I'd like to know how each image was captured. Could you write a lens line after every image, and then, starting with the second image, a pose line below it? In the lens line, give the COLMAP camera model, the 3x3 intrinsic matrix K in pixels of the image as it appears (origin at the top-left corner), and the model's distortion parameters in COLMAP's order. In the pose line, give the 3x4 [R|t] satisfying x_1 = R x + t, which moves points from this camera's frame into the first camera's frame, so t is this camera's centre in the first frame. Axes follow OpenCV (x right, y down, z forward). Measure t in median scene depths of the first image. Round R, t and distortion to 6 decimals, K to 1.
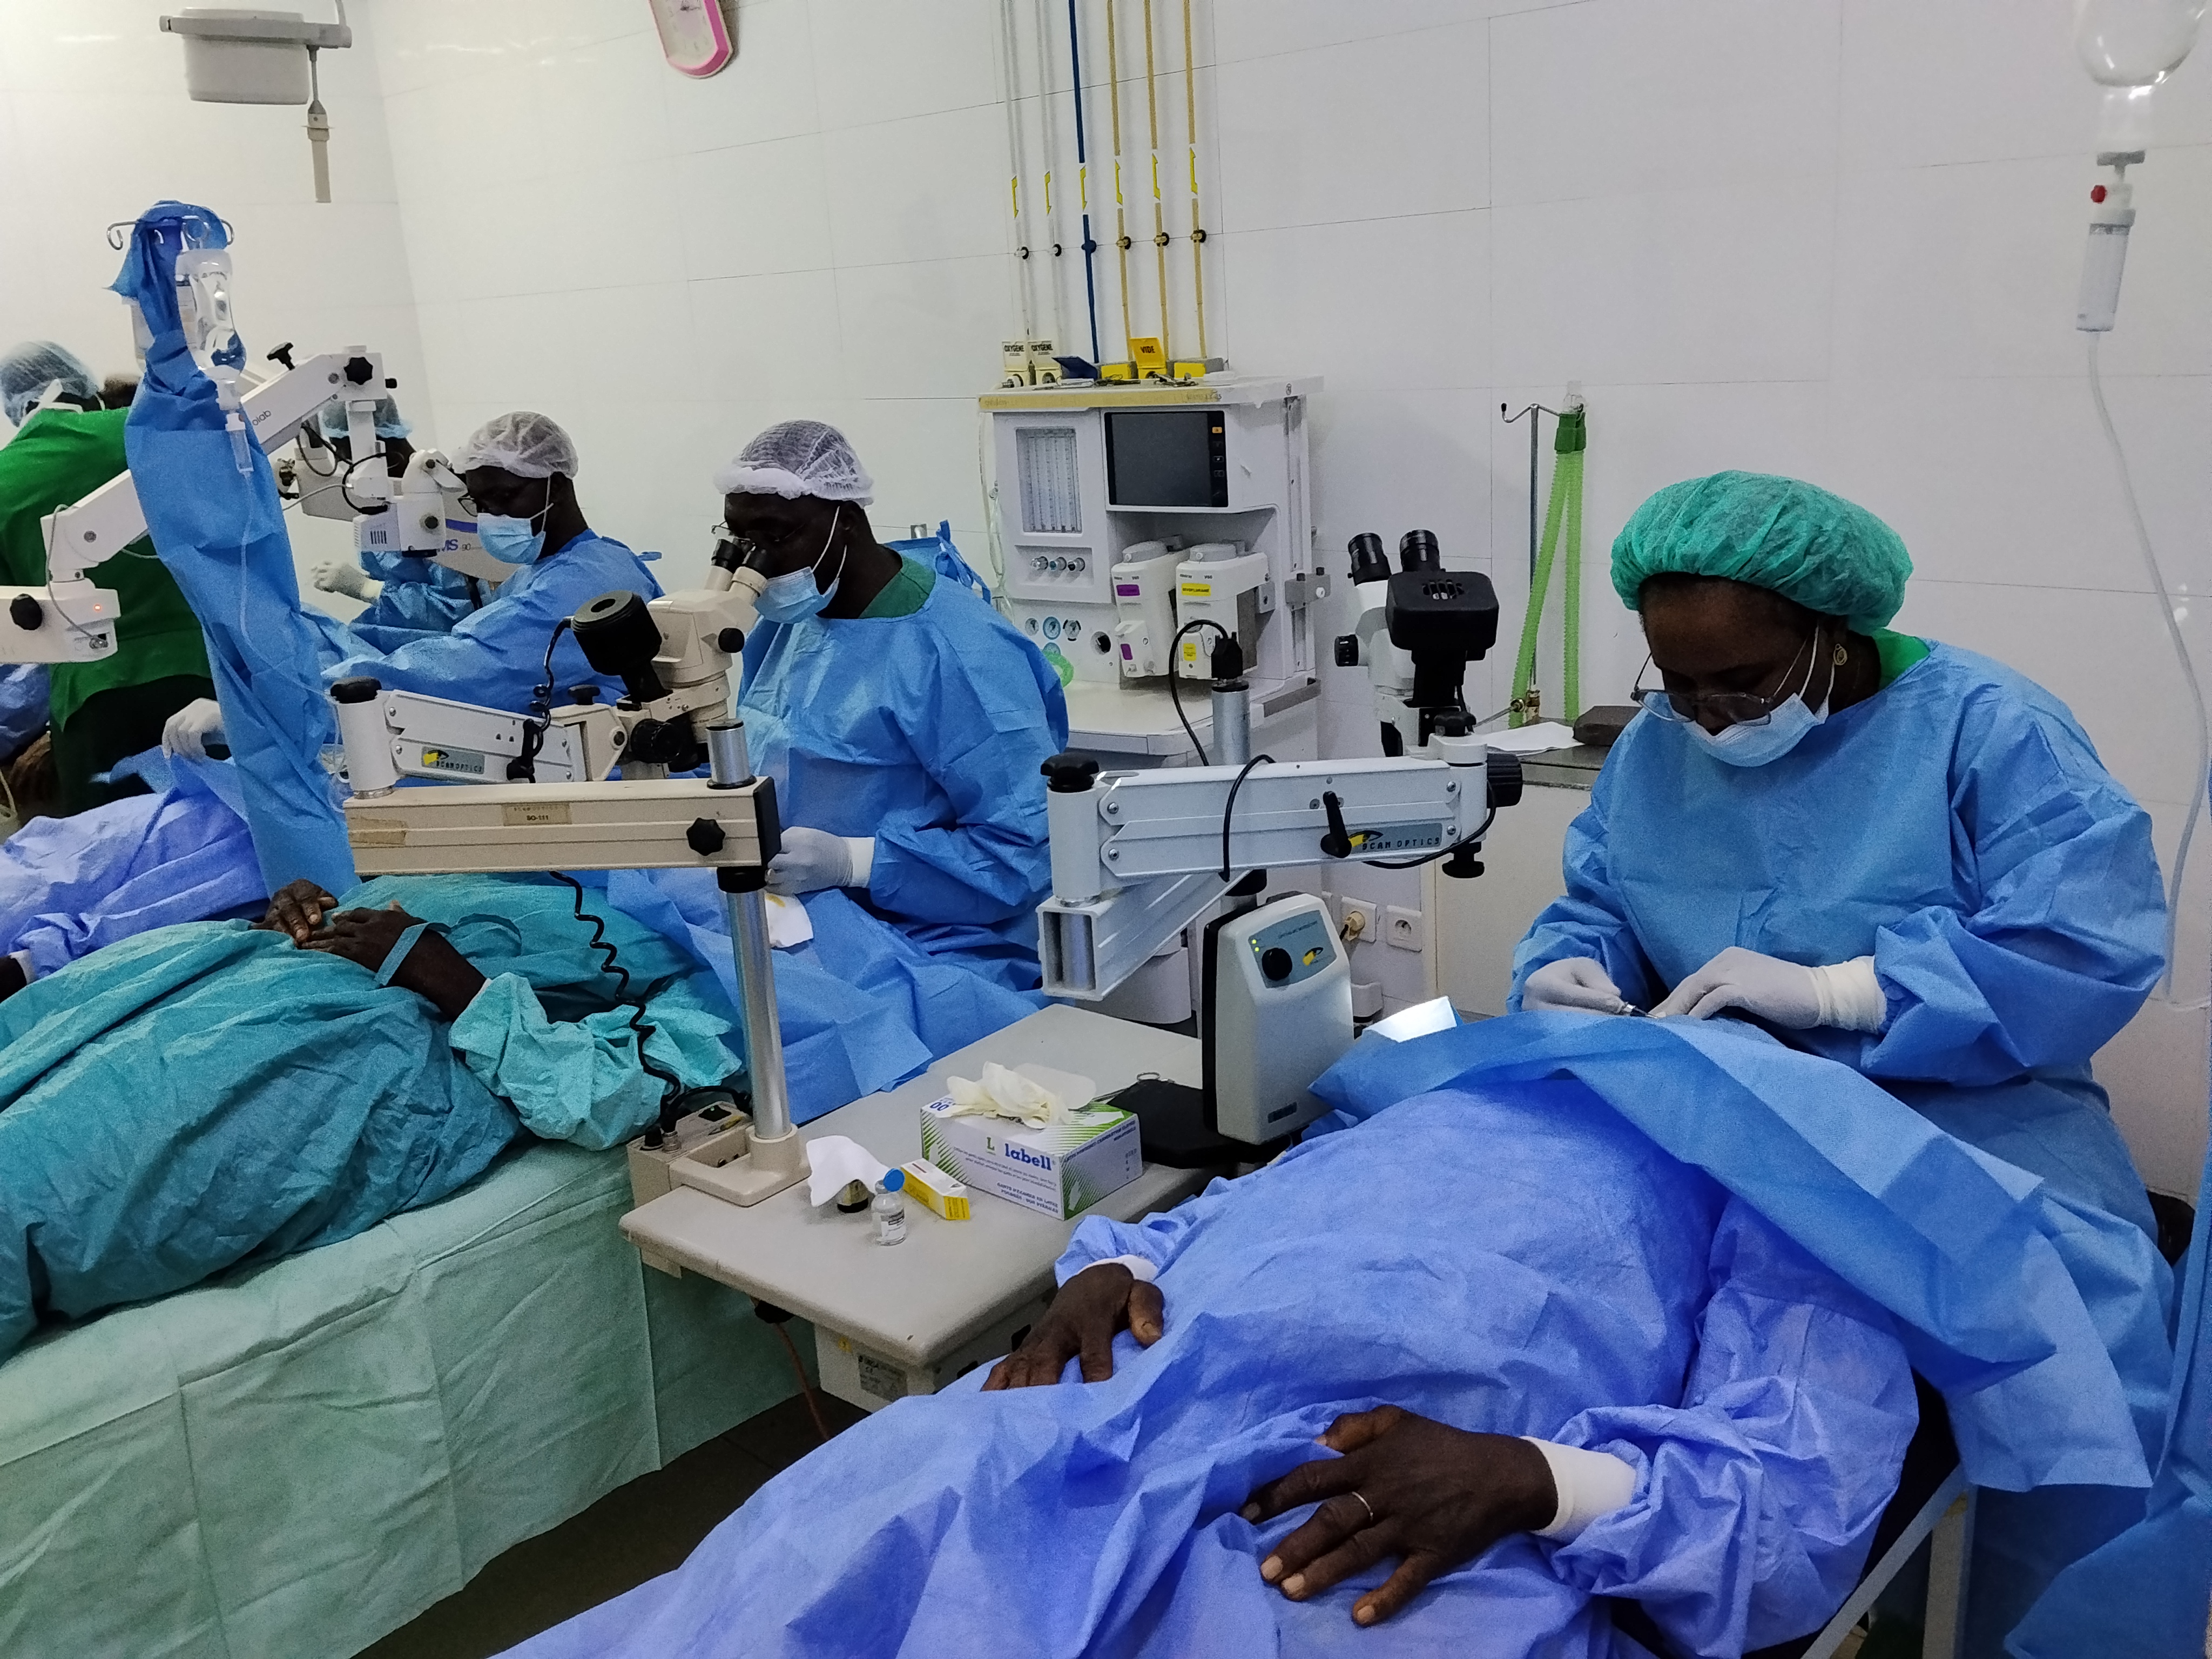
lens RADIAL K [[1857.5, 0, 1106.0], [0, 1857.5, 829.5], [0, 0, 1]] dist [0.092560, -0.195318]
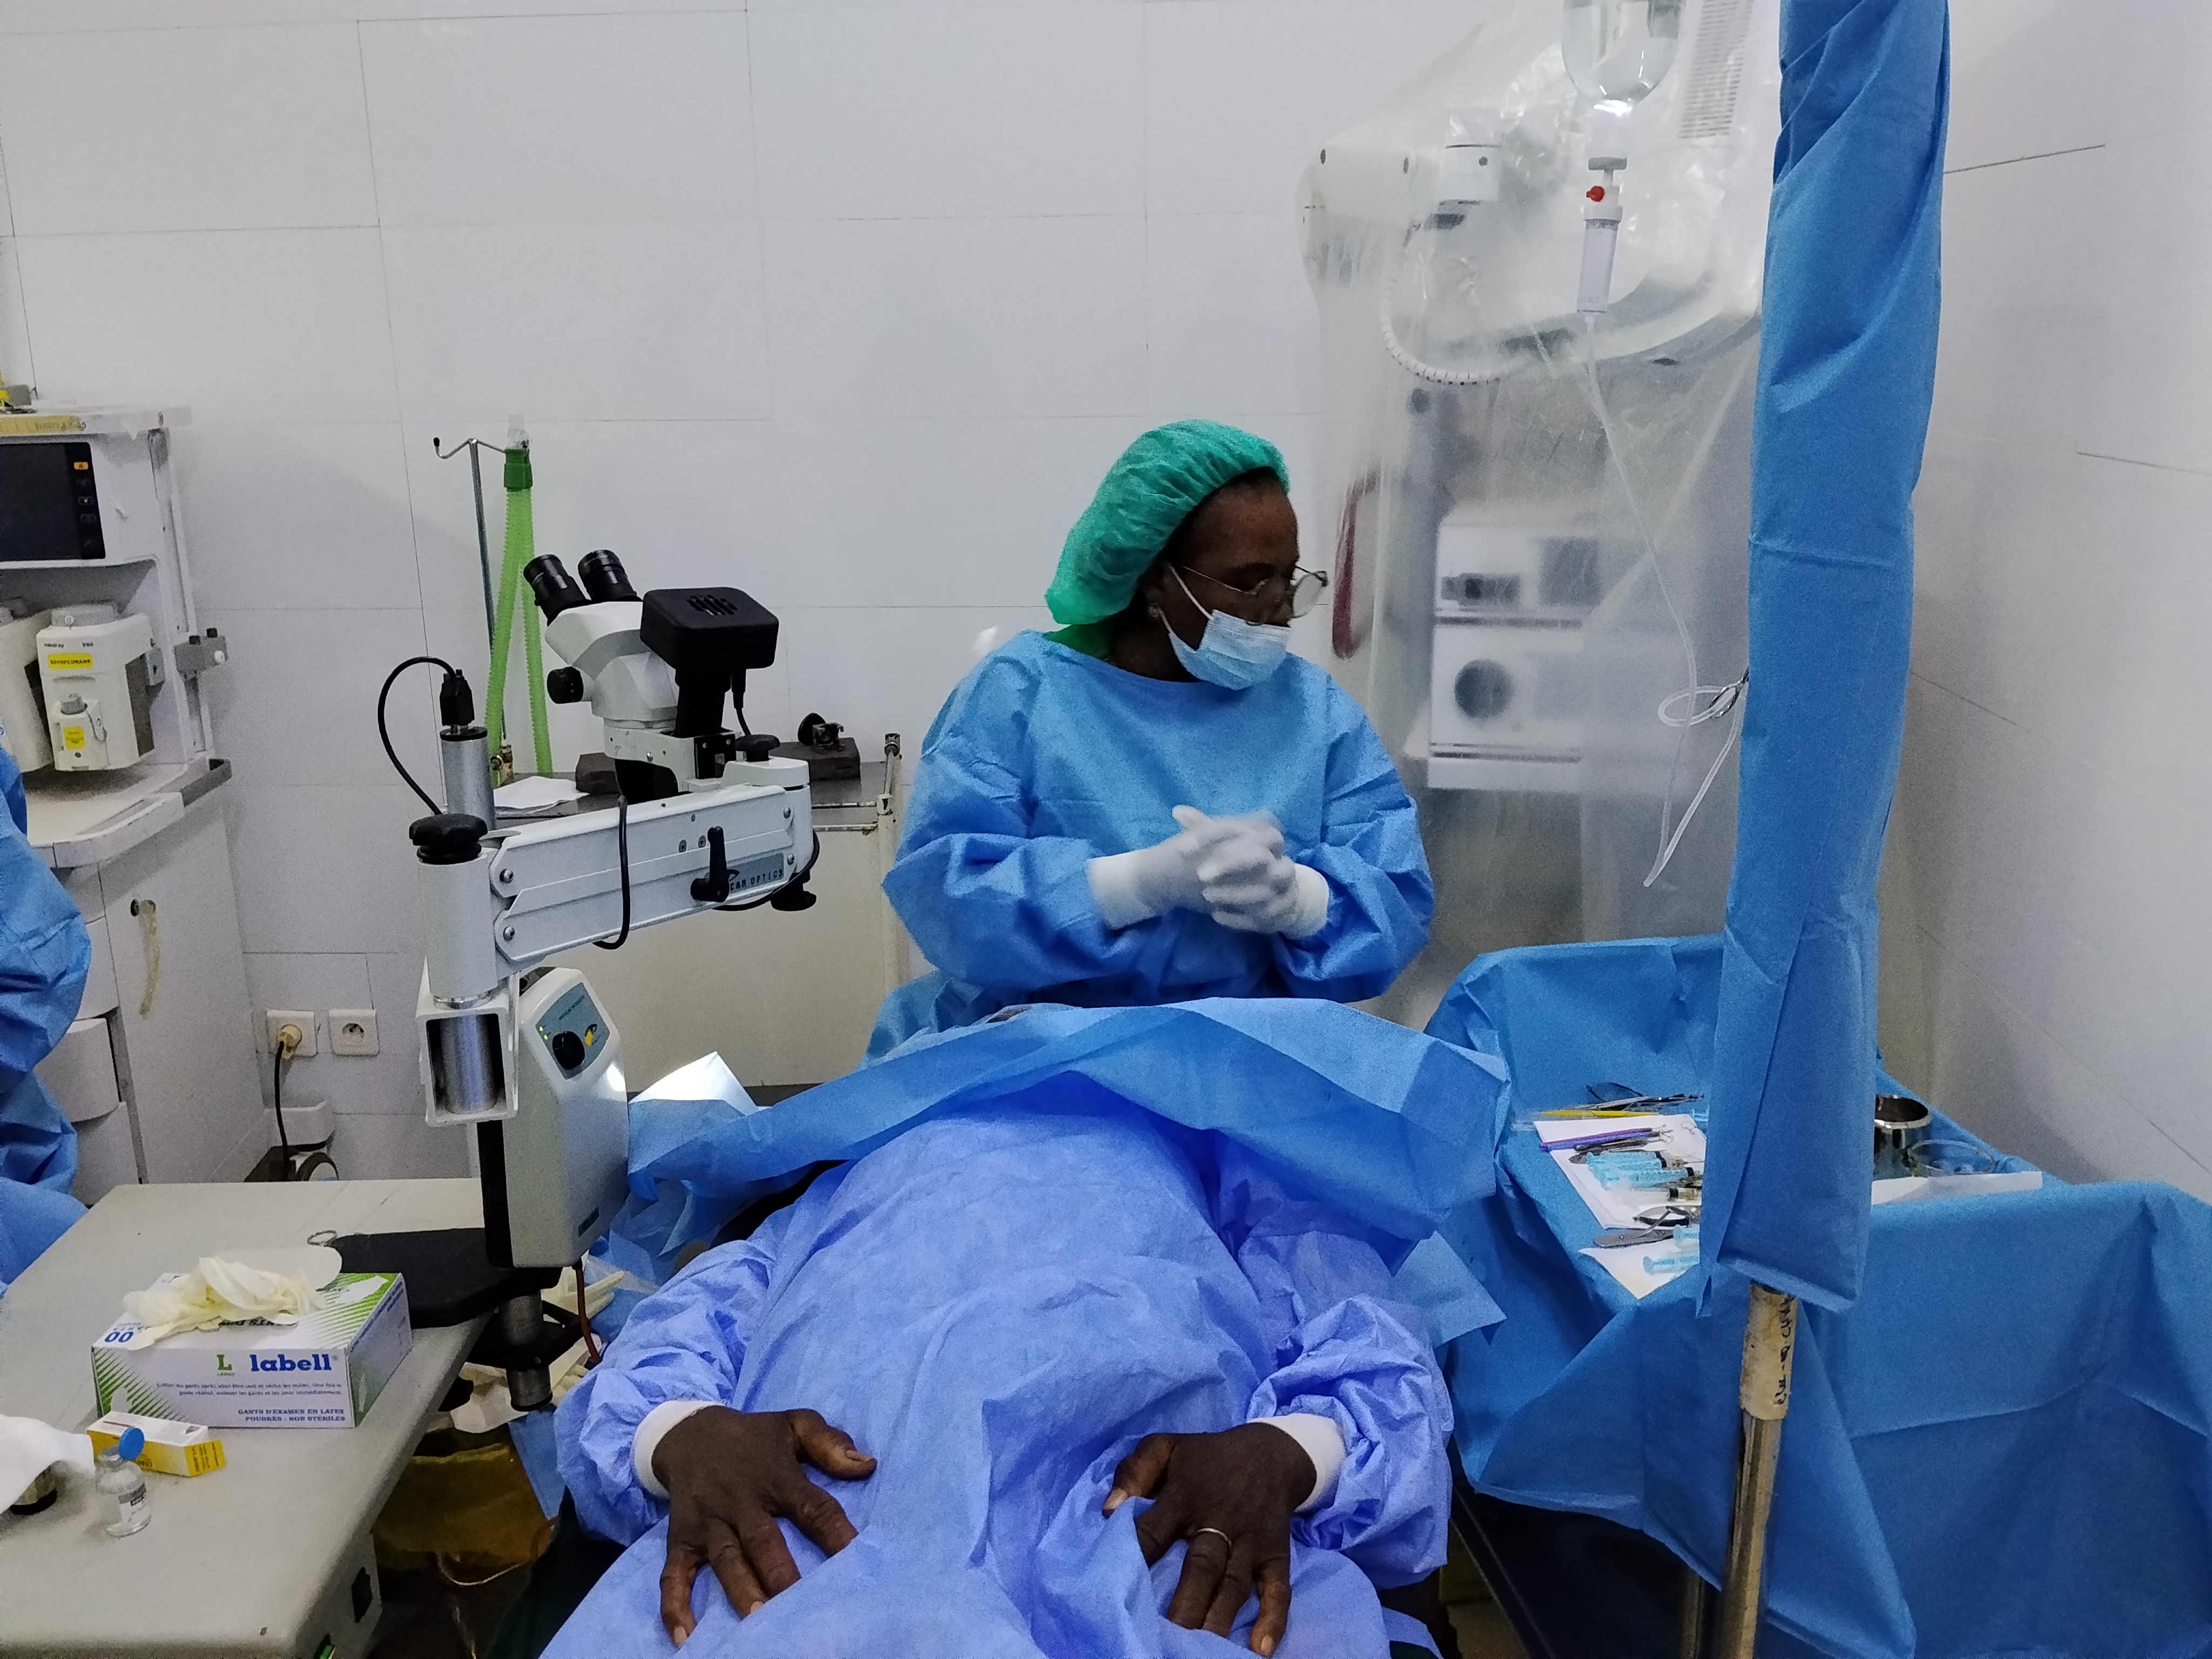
lens RADIAL K [[1844.5, 0, 1110.5], [0, 1844.5, 844.3], [0, 0, 1]] dist [0.088058, -0.222474]
pose [[0.744659, -0.124119, 0.655803, -0.260107], [0.145843, 0.989072, 0.021591, -0.003175], [-0.651317, 0.079566, 0.754623, 0.178199]]
